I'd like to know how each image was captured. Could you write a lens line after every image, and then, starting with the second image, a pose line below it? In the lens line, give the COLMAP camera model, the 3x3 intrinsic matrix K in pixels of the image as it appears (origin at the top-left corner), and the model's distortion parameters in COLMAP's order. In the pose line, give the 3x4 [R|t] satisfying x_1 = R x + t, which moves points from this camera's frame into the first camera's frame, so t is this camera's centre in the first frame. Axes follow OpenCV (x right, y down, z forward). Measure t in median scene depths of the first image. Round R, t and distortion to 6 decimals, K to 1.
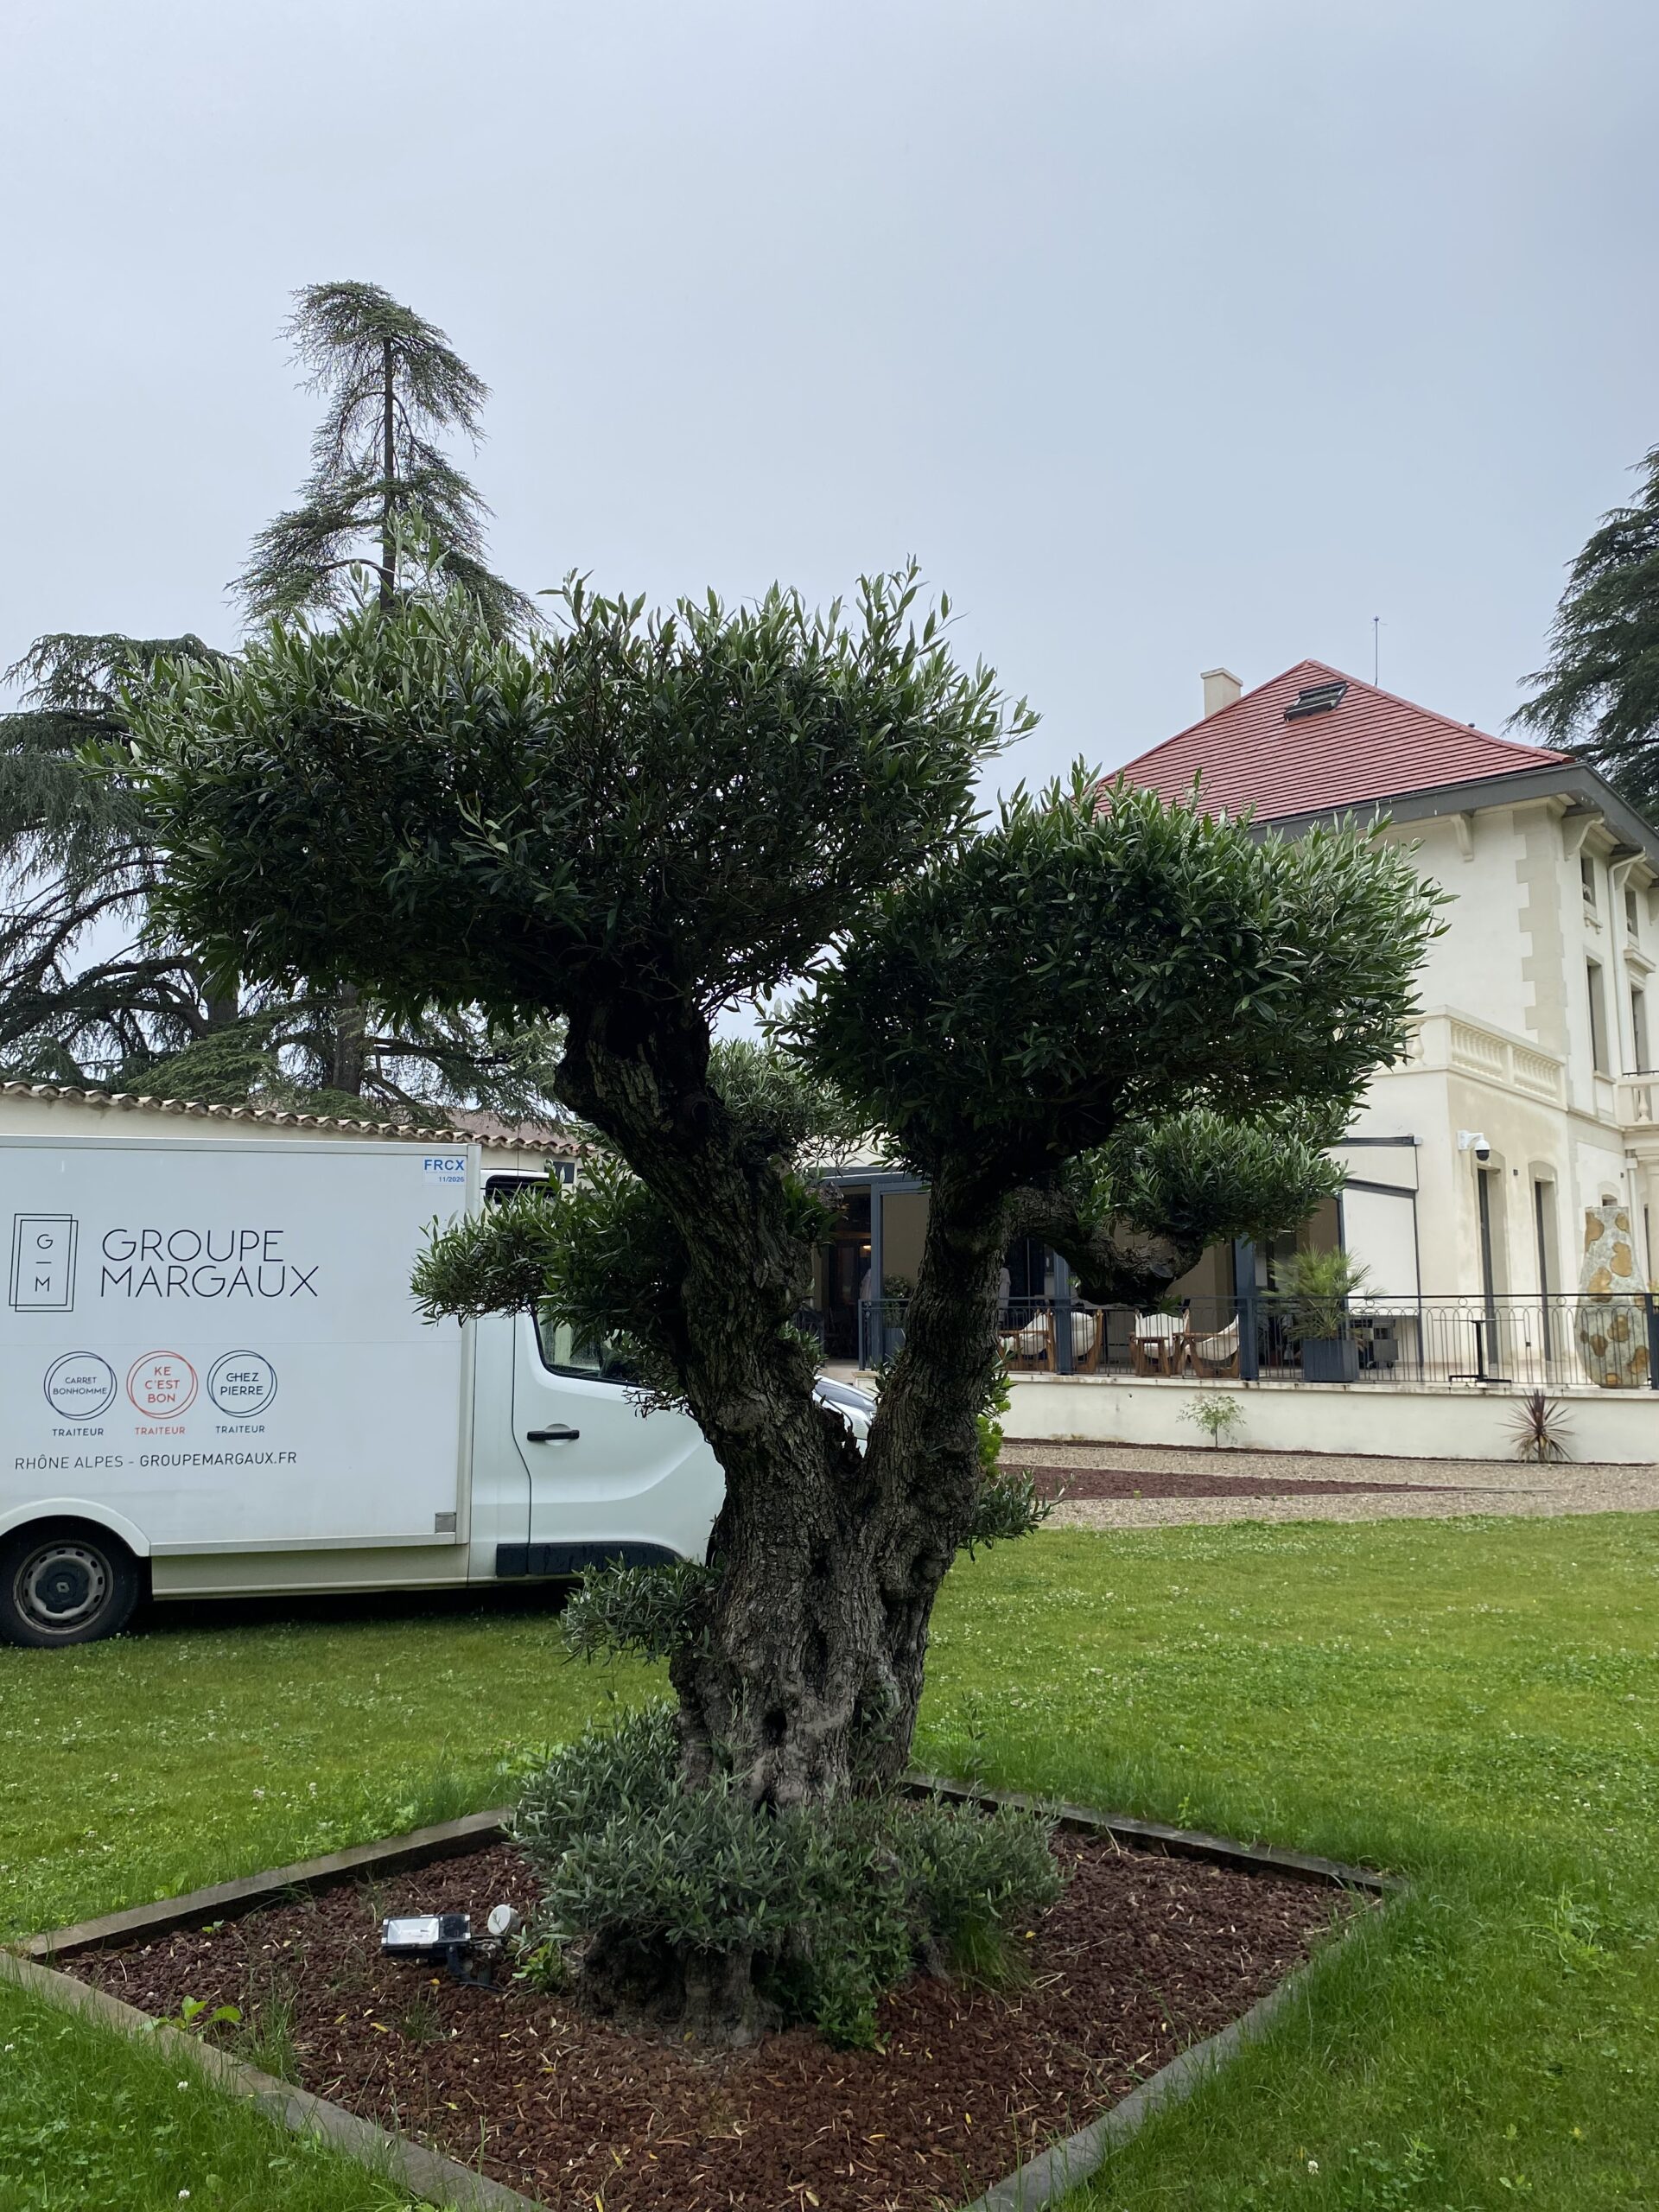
lens RADIAL K [[1684.9, 0, 831.5], [0, 1684.9, 1085.7], [0, 0, 1]] dist [-0.001127, -0.007070]
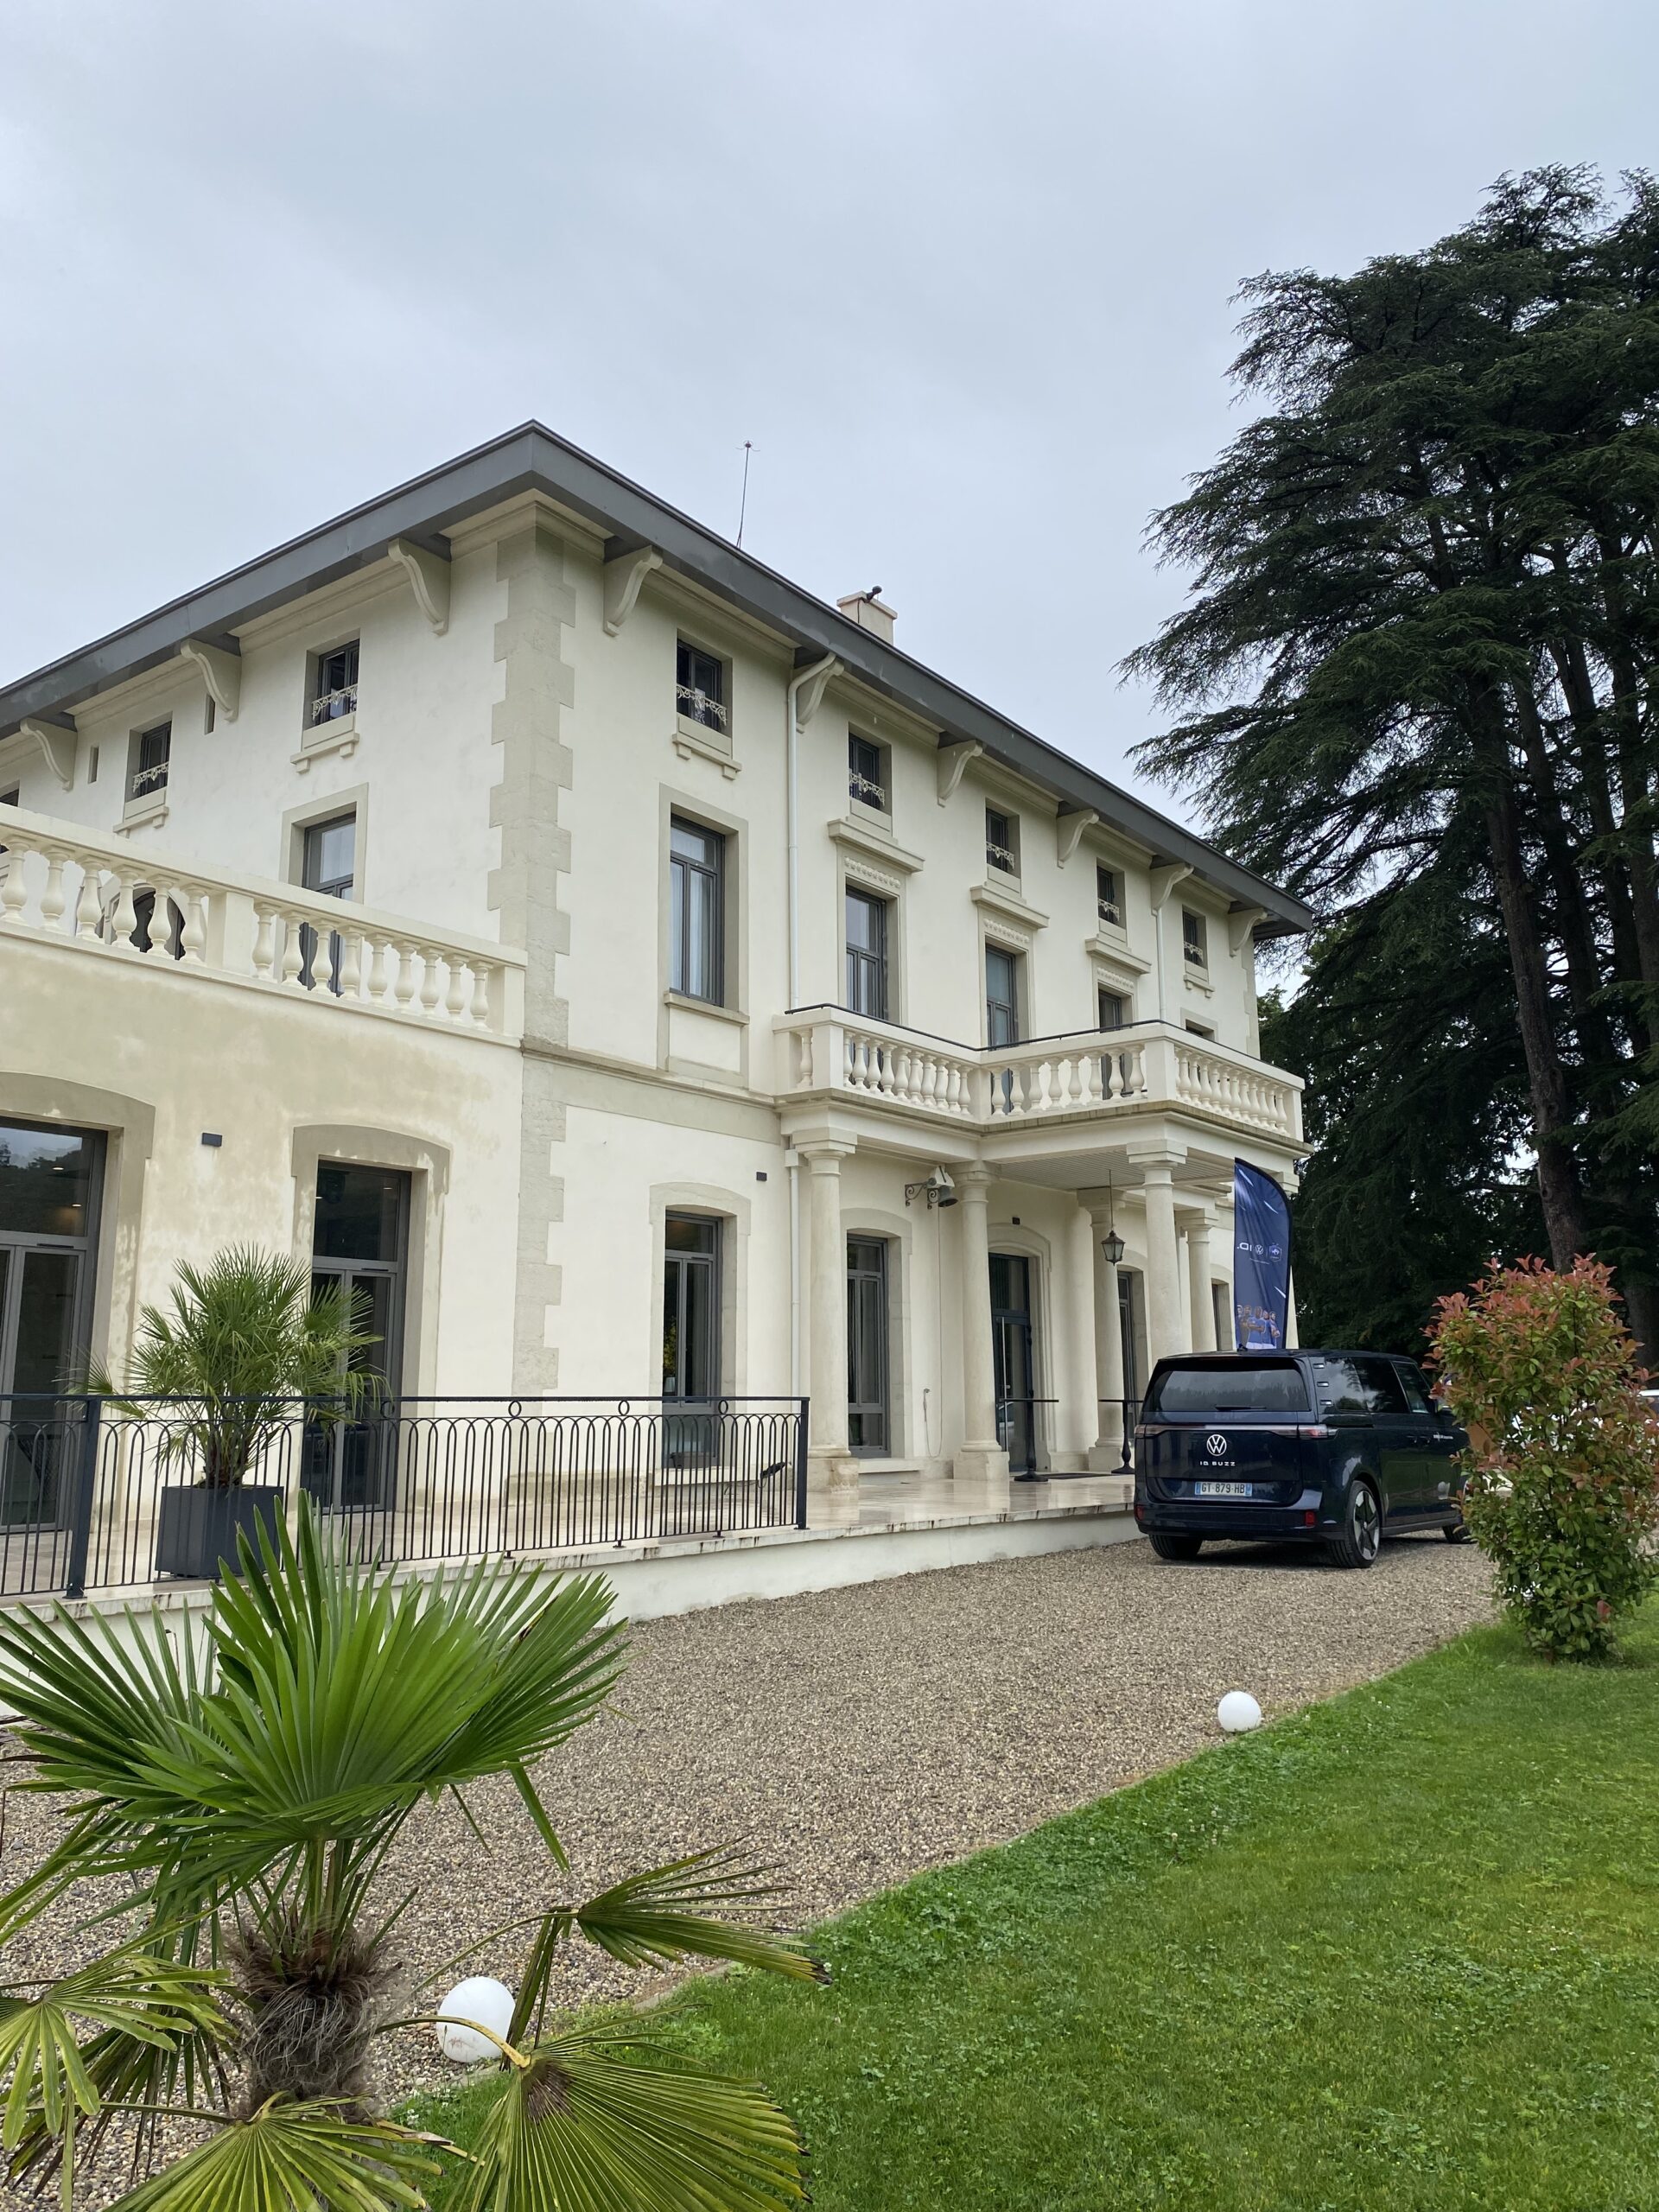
lens RADIAL K [[1649.2, 0, 855.9], [0, 1649.2, 1102.4], [0, 0, 1]] dist [0.064298, -0.026933]
pose [[0.999158, -0.003296, 0.040894, 1.685337], [0.005056, 0.999062, -0.043013, 0.182756], [-0.040714, 0.043184, 0.998237, 1.446503]]
